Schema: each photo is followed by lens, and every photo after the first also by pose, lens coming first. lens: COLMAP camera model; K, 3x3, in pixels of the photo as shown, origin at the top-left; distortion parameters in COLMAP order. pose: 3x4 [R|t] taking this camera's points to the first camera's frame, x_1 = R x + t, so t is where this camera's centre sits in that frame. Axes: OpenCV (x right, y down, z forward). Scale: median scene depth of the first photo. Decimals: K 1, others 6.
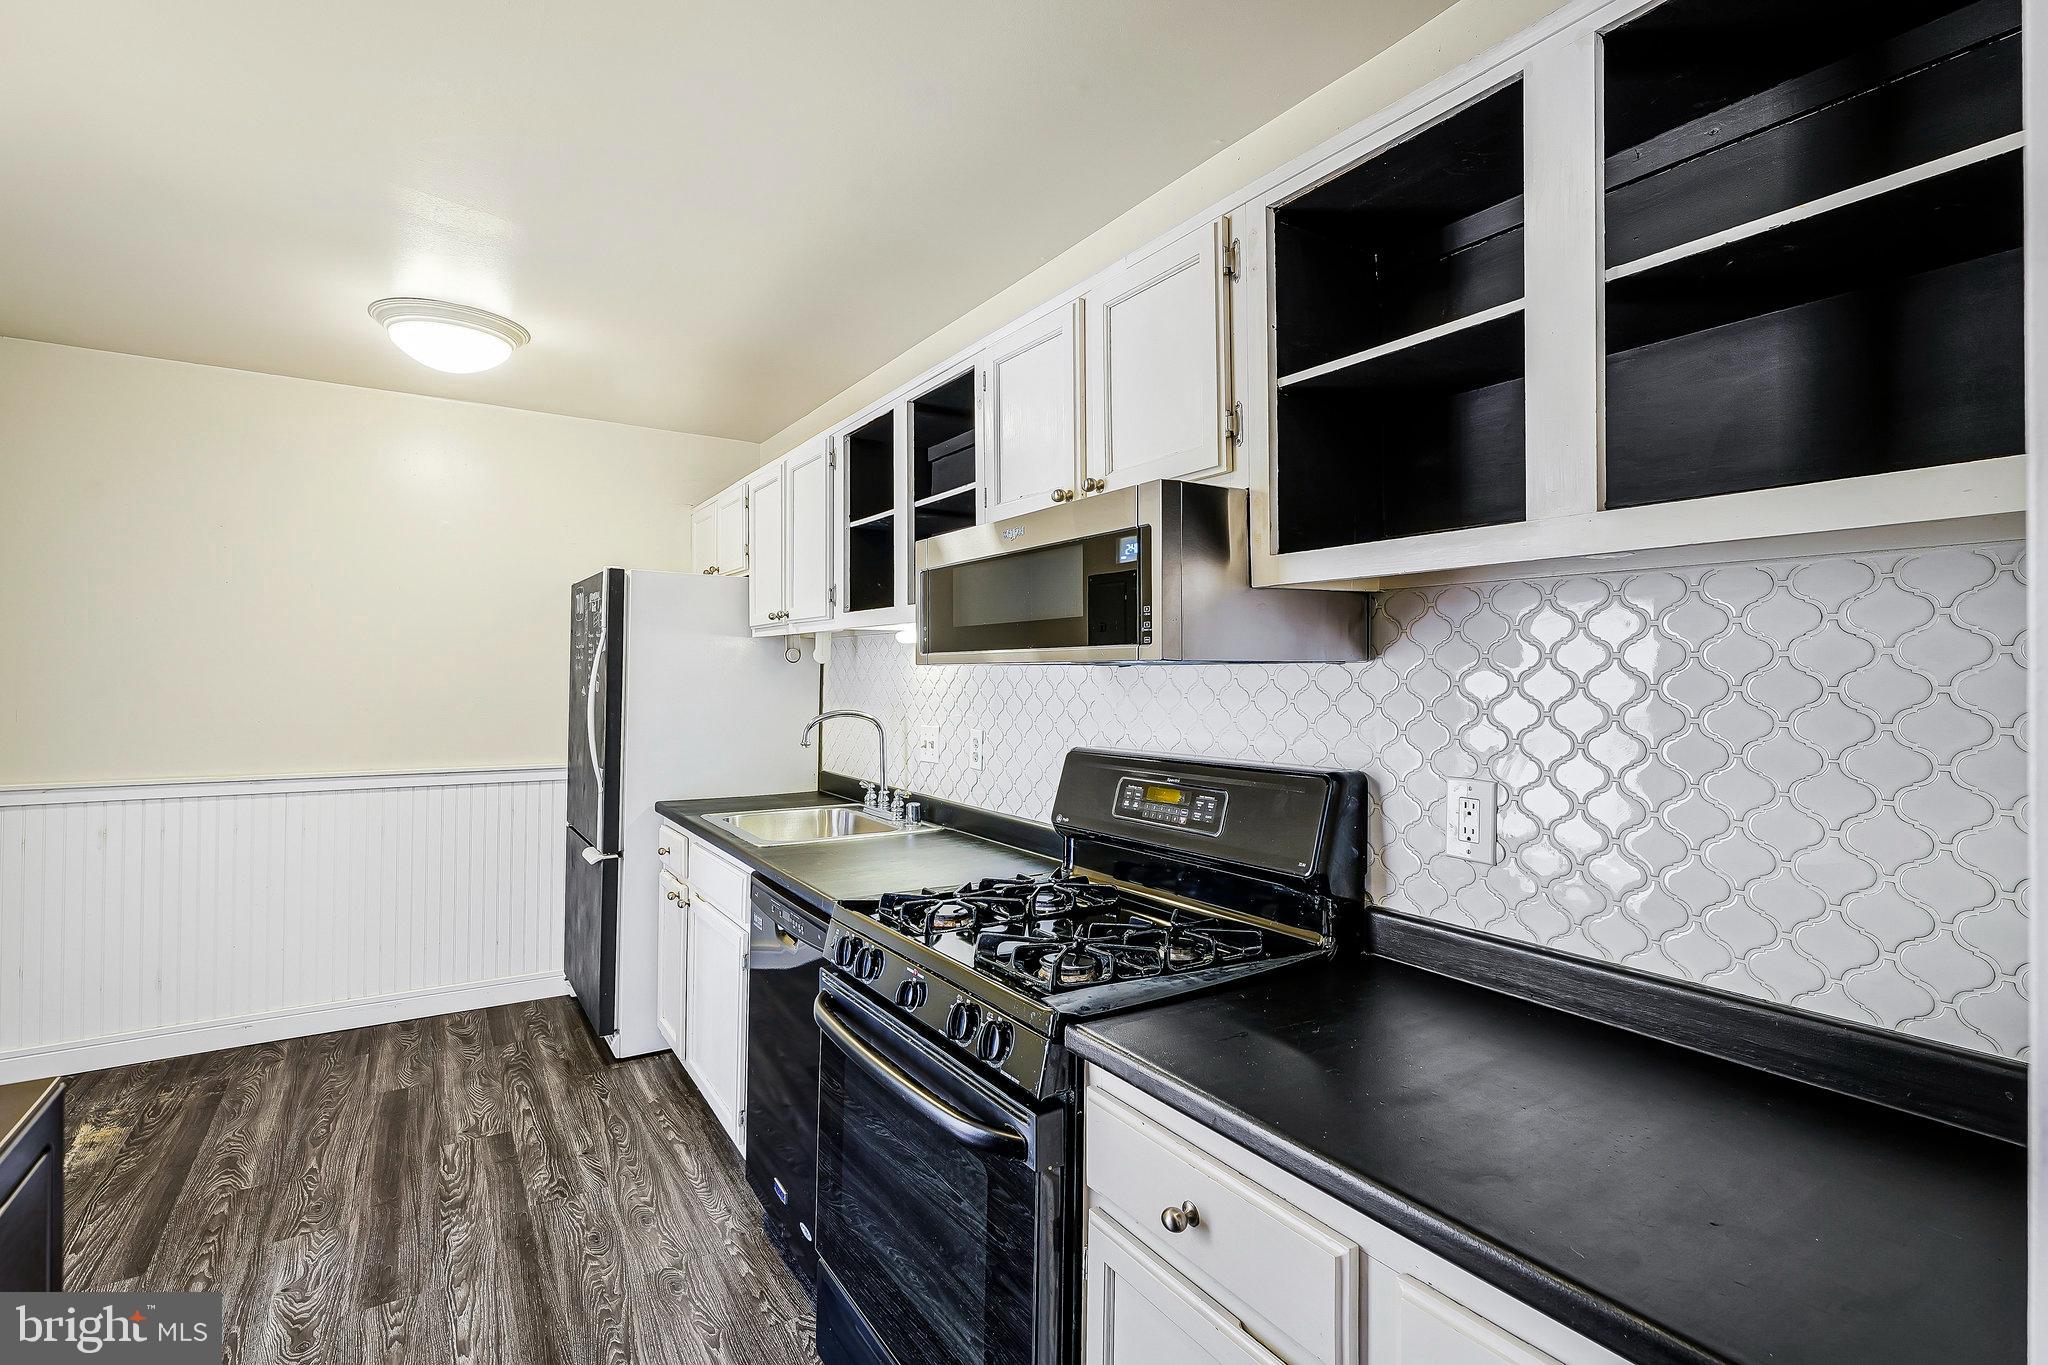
lens RADIAL K [[936.1, 0, 1019.7], [0, 936.1, 657.7], [0, 0, 1]] dist [-0.003290, -0.000138]
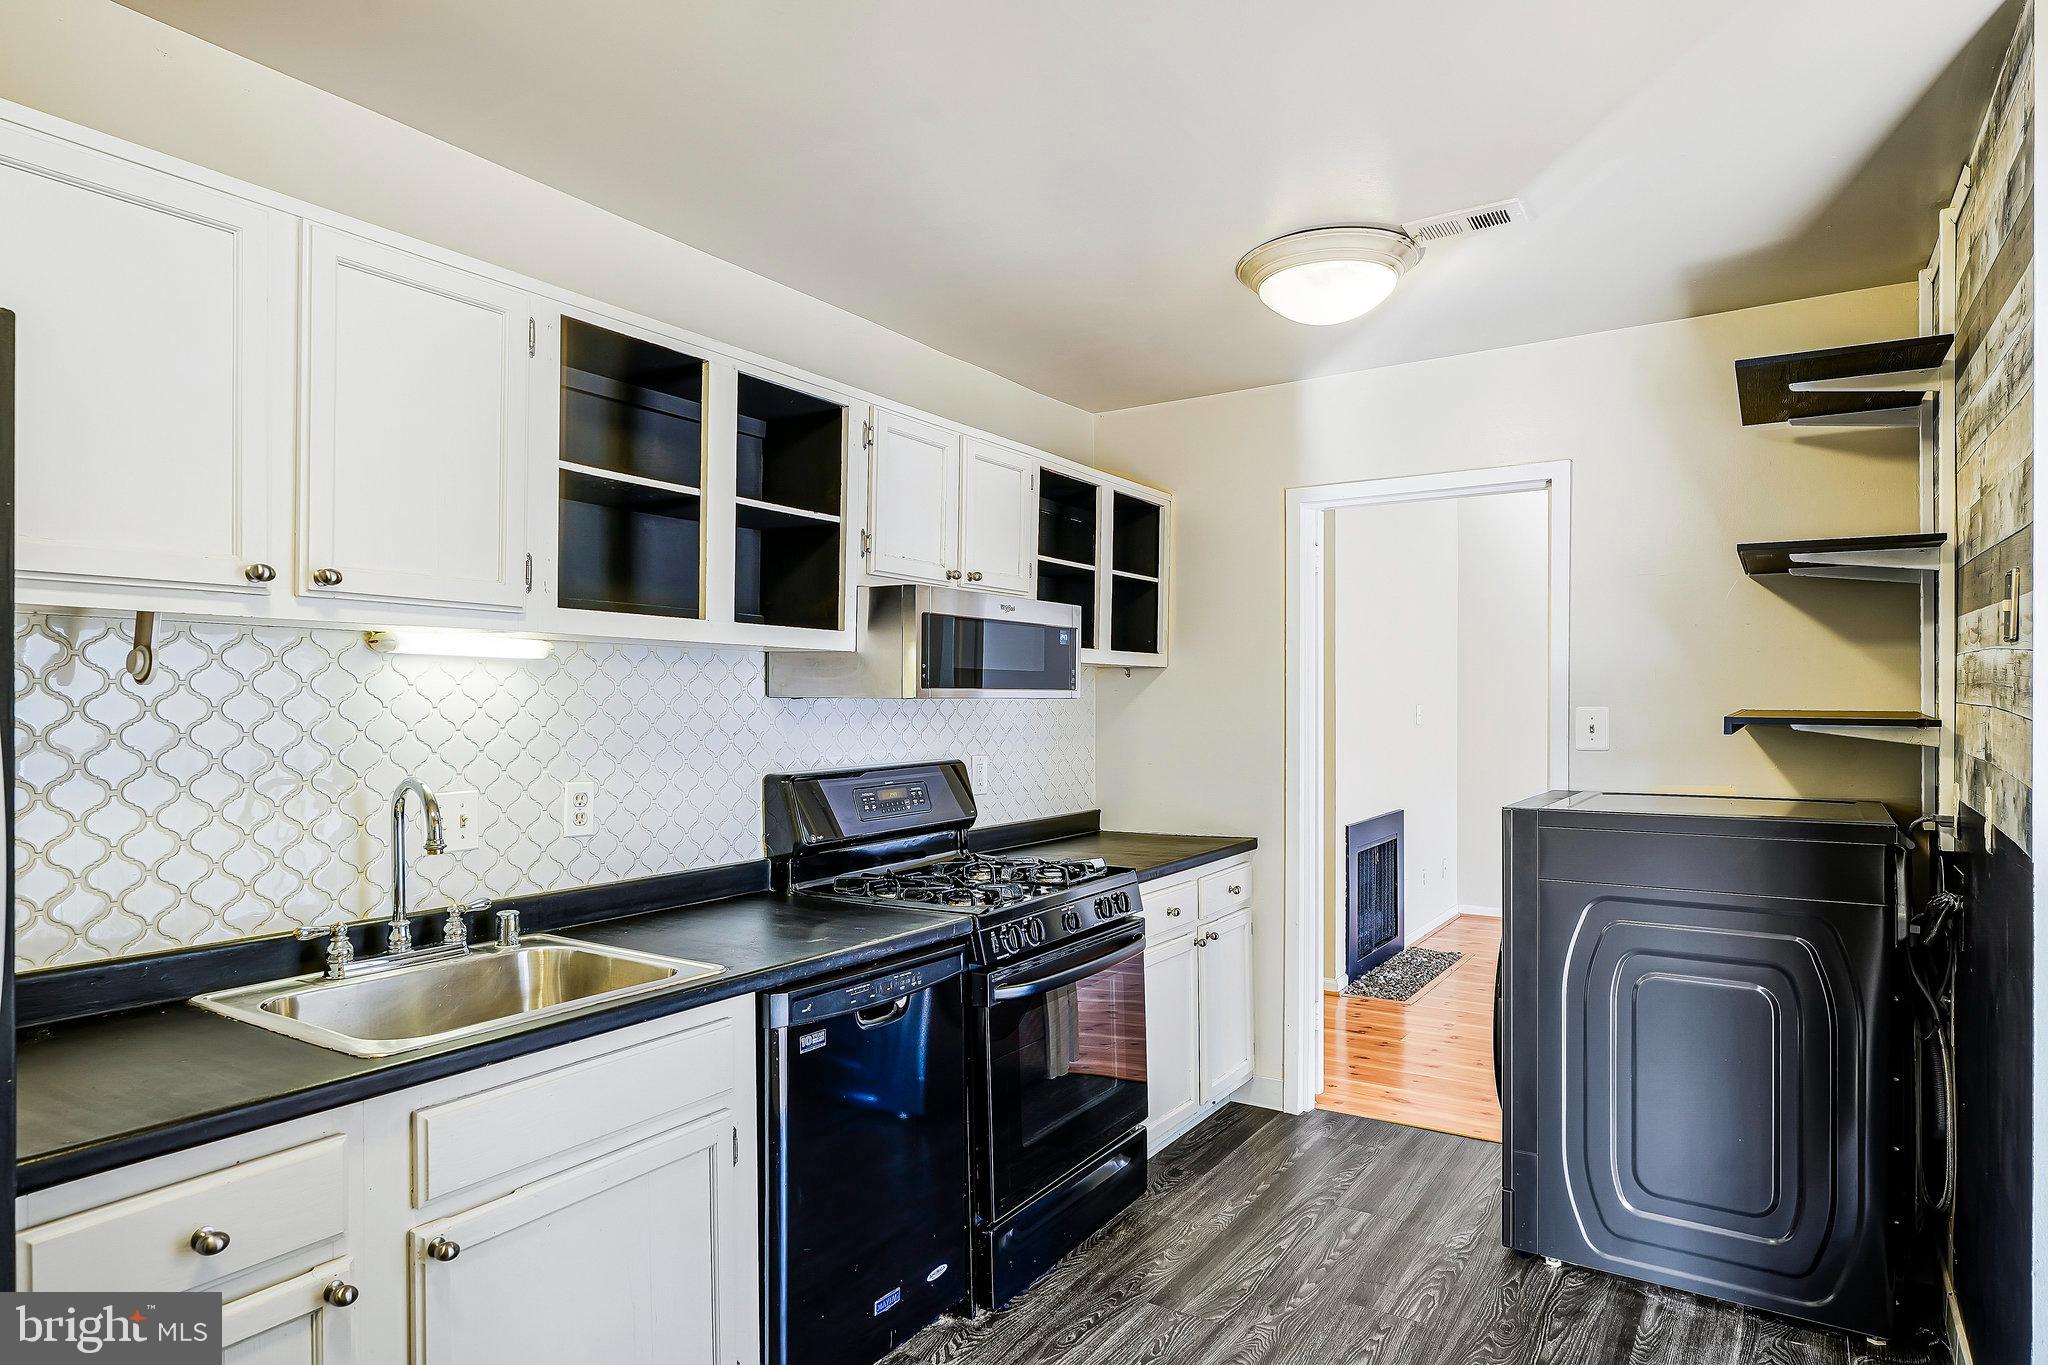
lens RADIAL K [[1192.1, 0, 1066.1], [0, 1192.1, 688.1], [0, 0, 1]] dist [0.000955, 0.000195]
pose [[-0.433746, 0.001619, 0.901034, -1.604001], [-0.020990, 0.999709, -0.011900, 0.009180], [-0.900791, -0.024074, -0.433585, 1.615638]]
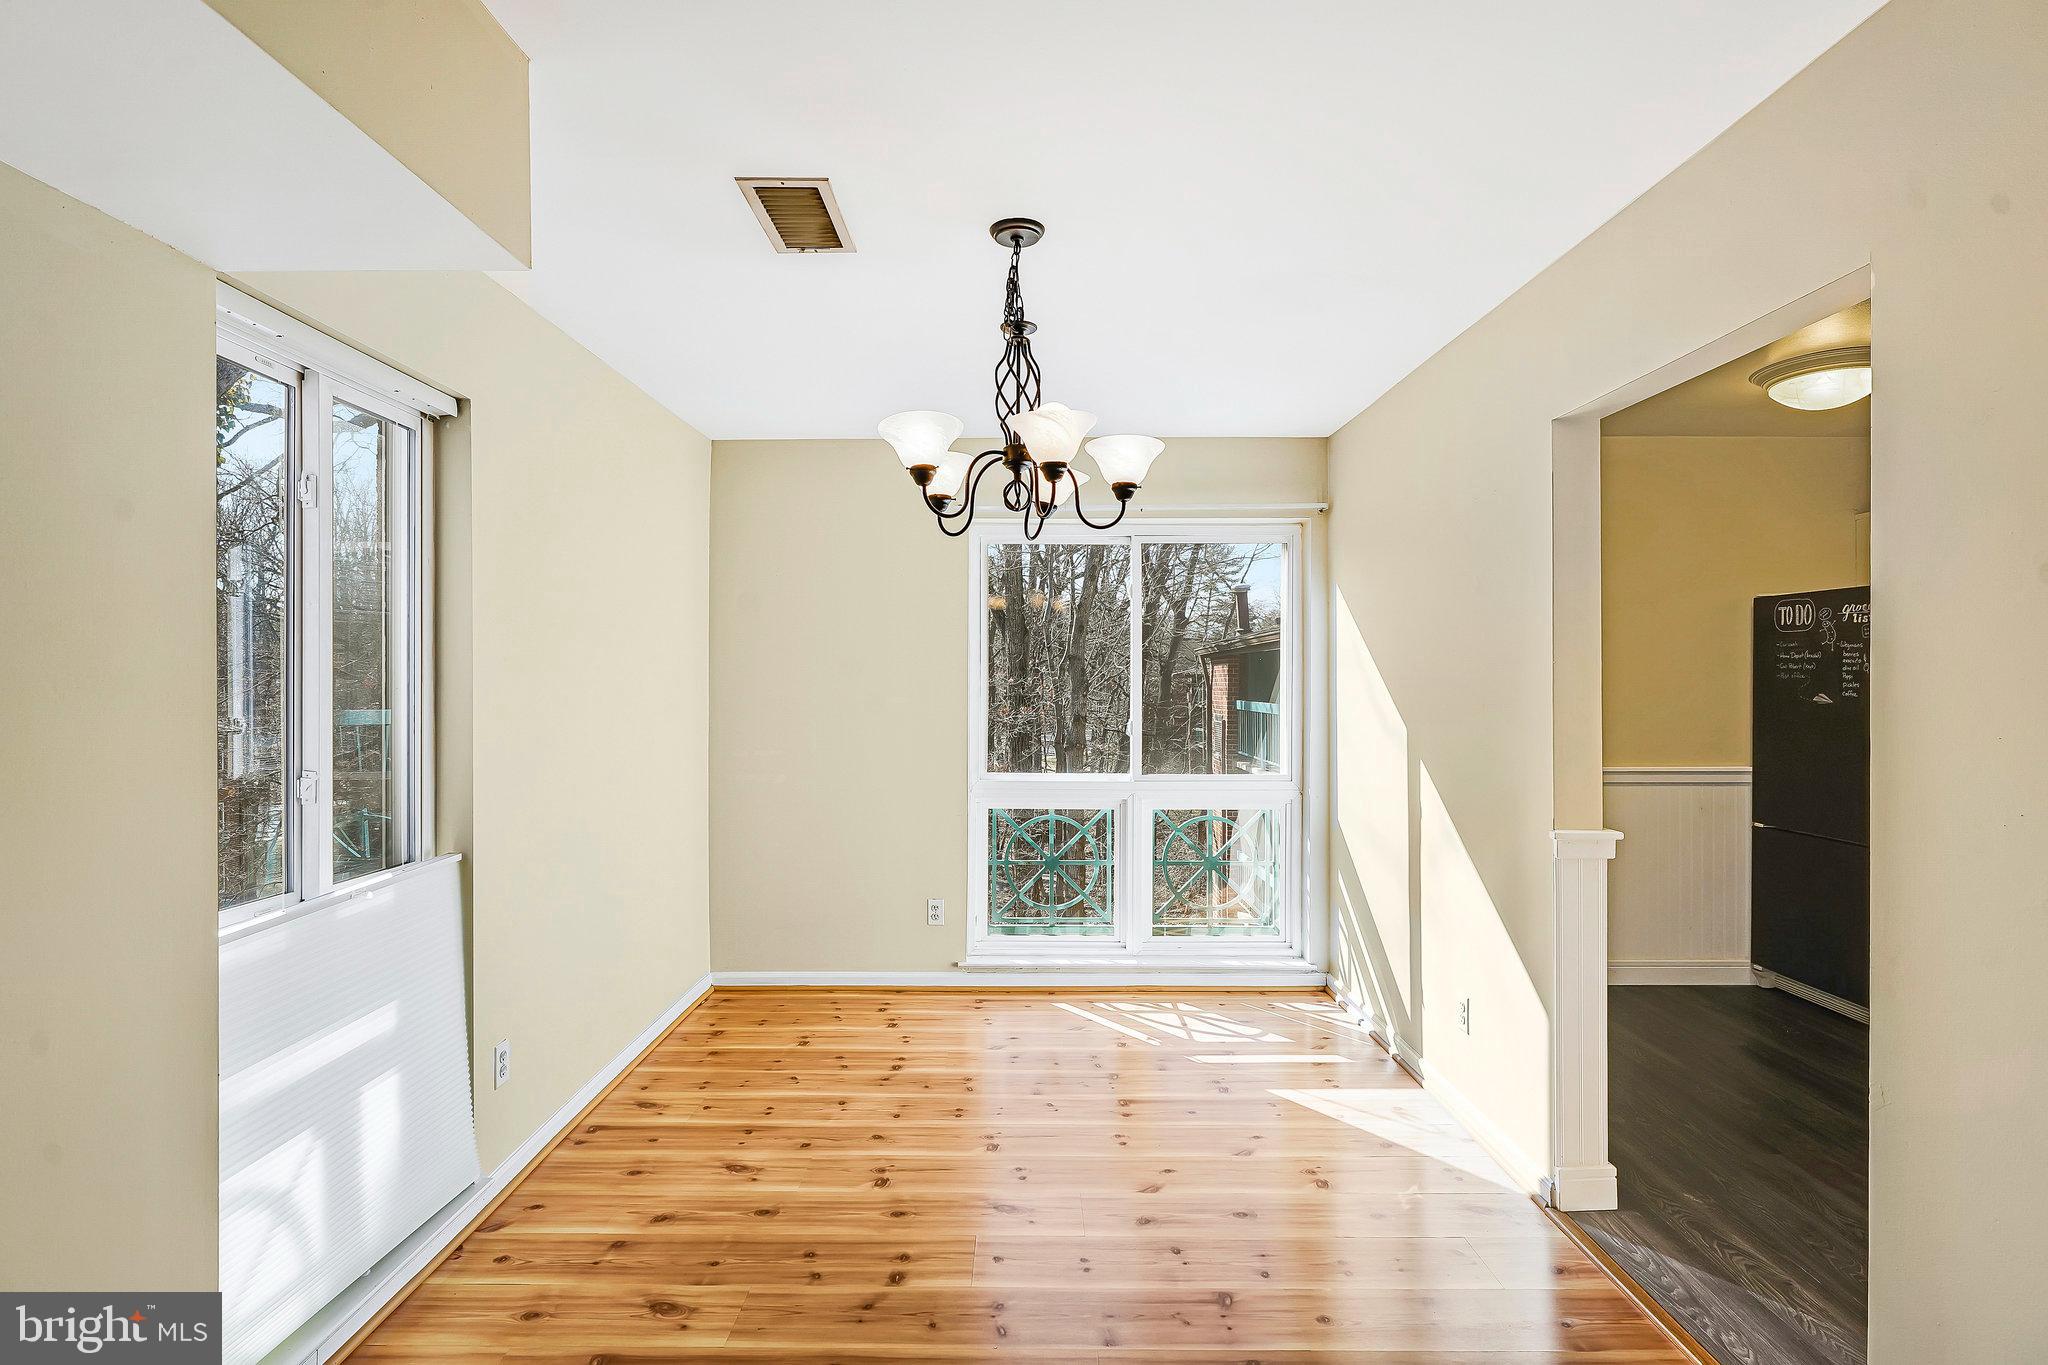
lens RADIAL K [[956.2, 0, 1024.0], [0, 956.2, 682.5], [0, 0, 1]] dist [-0.001695, 0.001224]
pose [[0.840347, -0.007028, -0.542004, -1.308618], [0.017664, 0.999740, 0.014423, -0.026716], [0.541762, -0.021694, 0.840252, -0.758240]]
